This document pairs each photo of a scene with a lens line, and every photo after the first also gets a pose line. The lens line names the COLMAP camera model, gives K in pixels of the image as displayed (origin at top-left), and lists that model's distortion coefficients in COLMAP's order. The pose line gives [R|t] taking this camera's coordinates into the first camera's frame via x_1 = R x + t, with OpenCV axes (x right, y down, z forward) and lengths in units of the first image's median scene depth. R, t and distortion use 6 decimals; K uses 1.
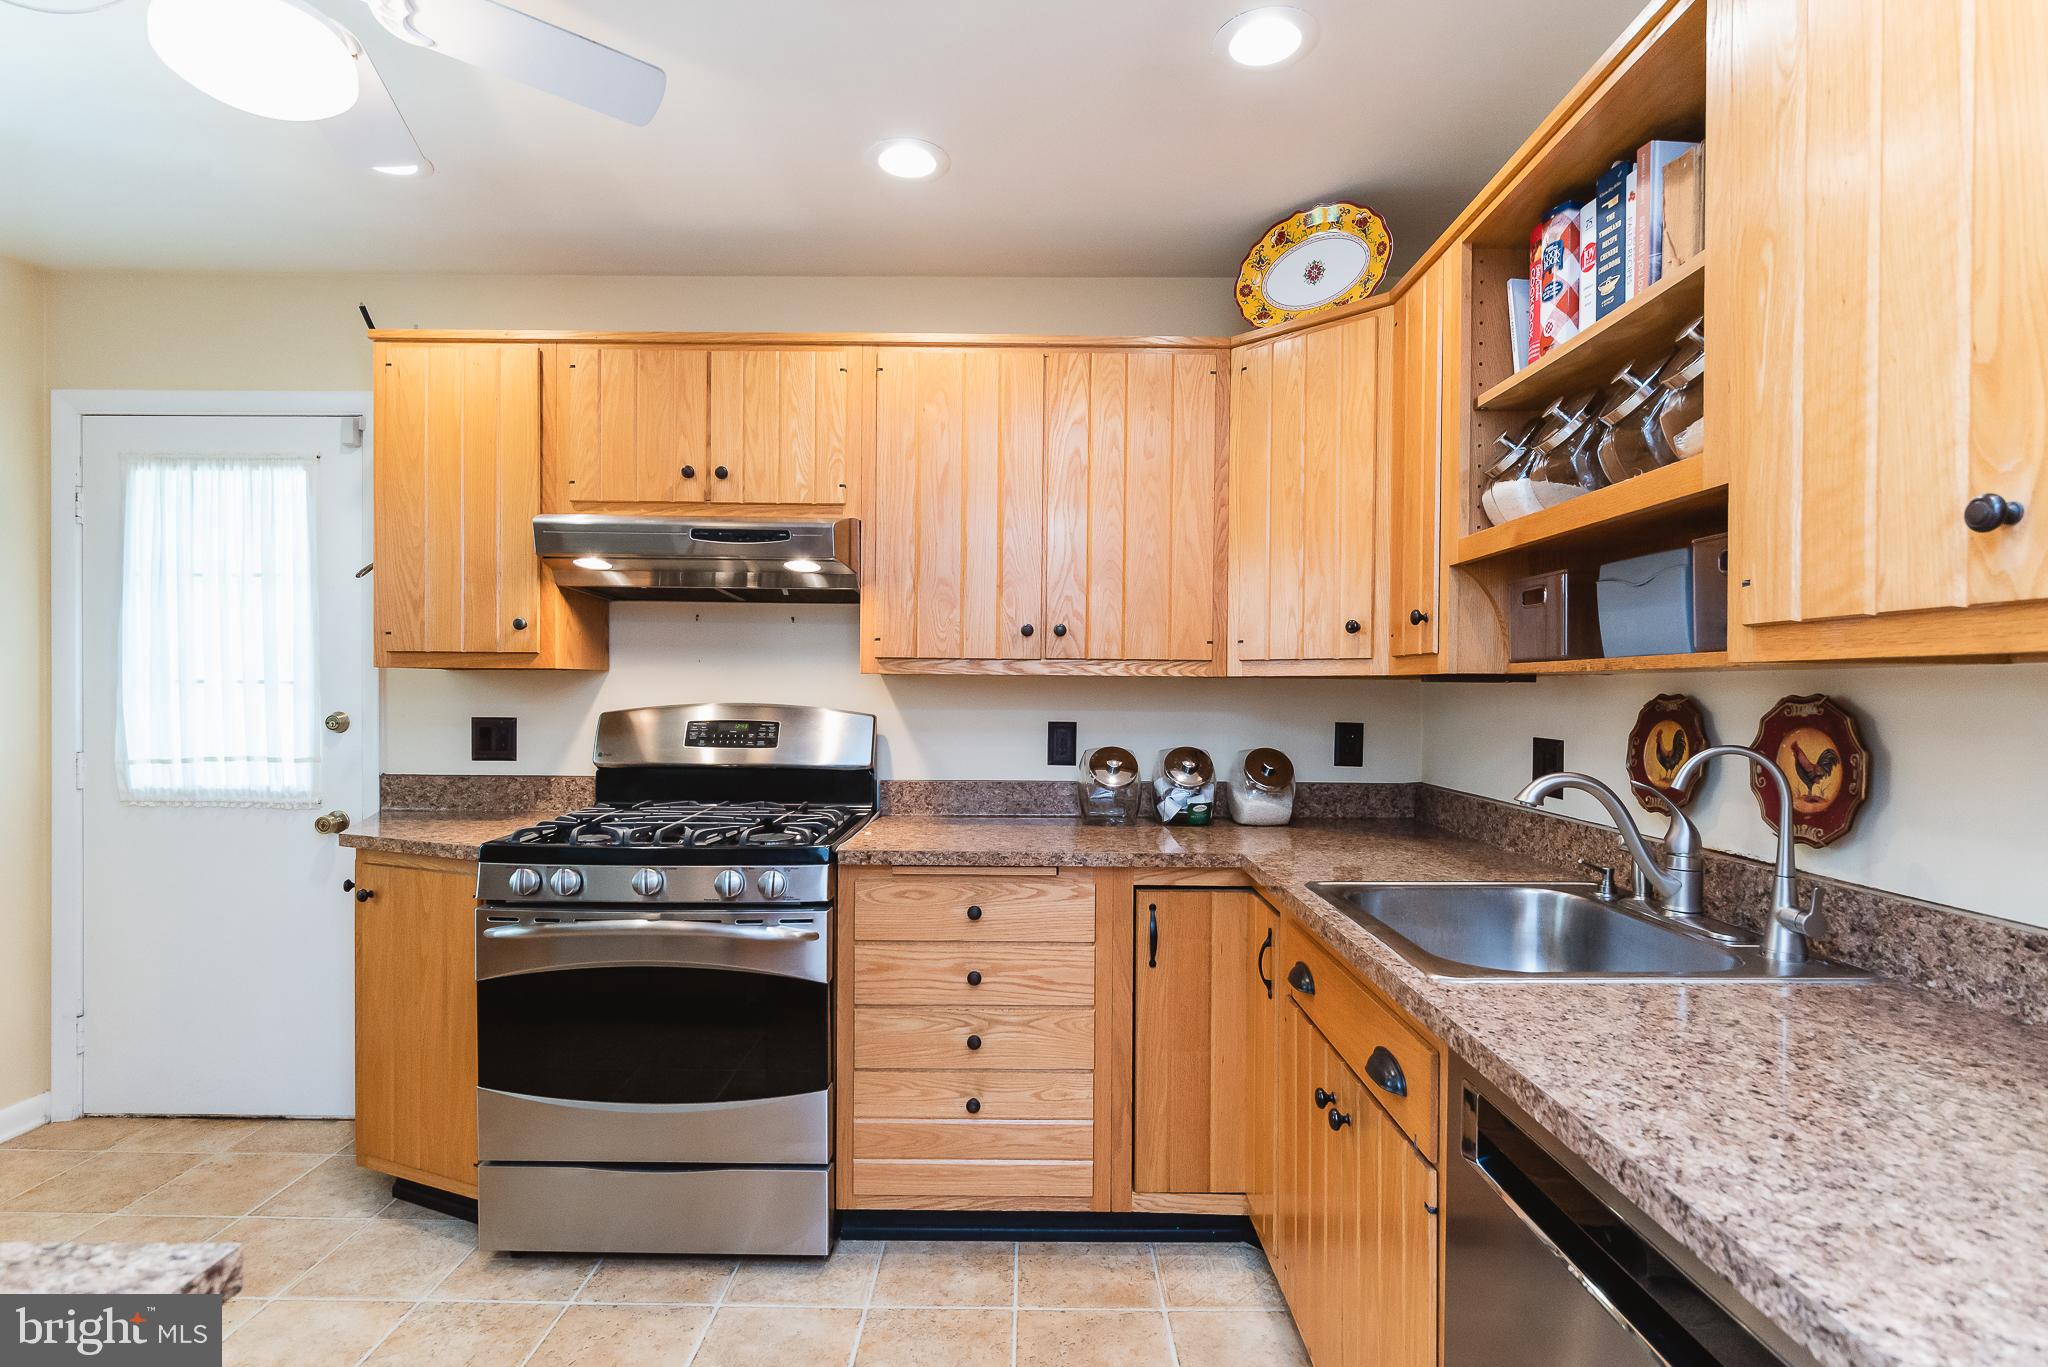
lens RADIAL K [[1011.1, 0, 1020.7], [0, 1011.1, 698.7], [0, 0, 1]] dist [-0.004378, -0.000458]
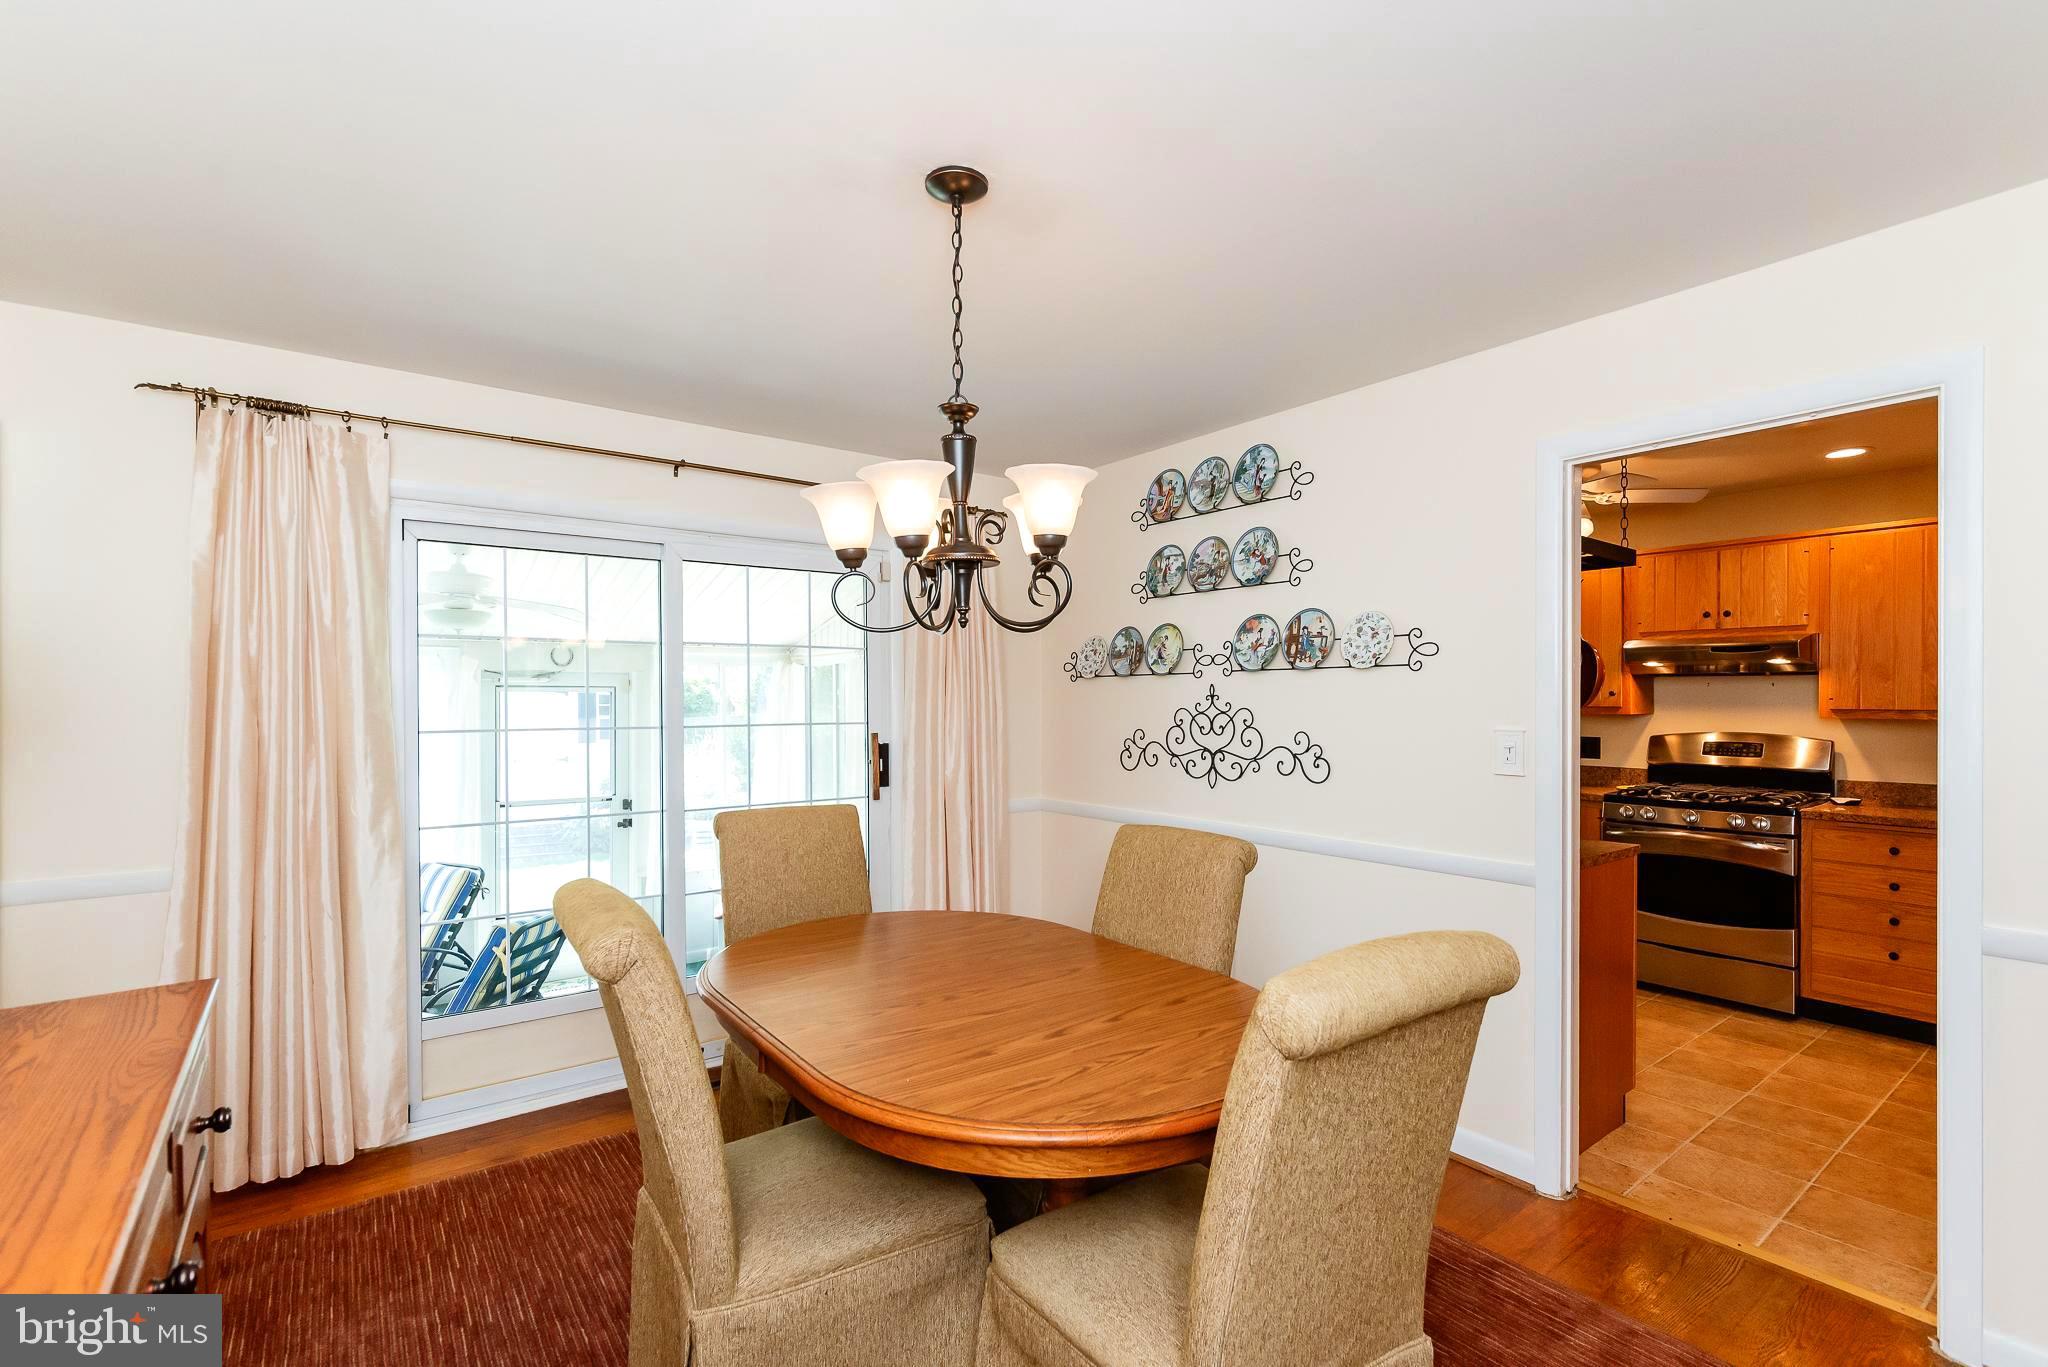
lens RADIAL K [[979.0, 0, 1018.4], [0, 979.0, 701.0], [0, 0, 1]] dist [-0.001153, 0.000230]
pose [[0.636892, -0.003336, -0.770946, 0.281353], [-0.000135, 0.999990, -0.004438, -0.048358], [0.770953, 0.002930, 0.636885, -1.229550]]
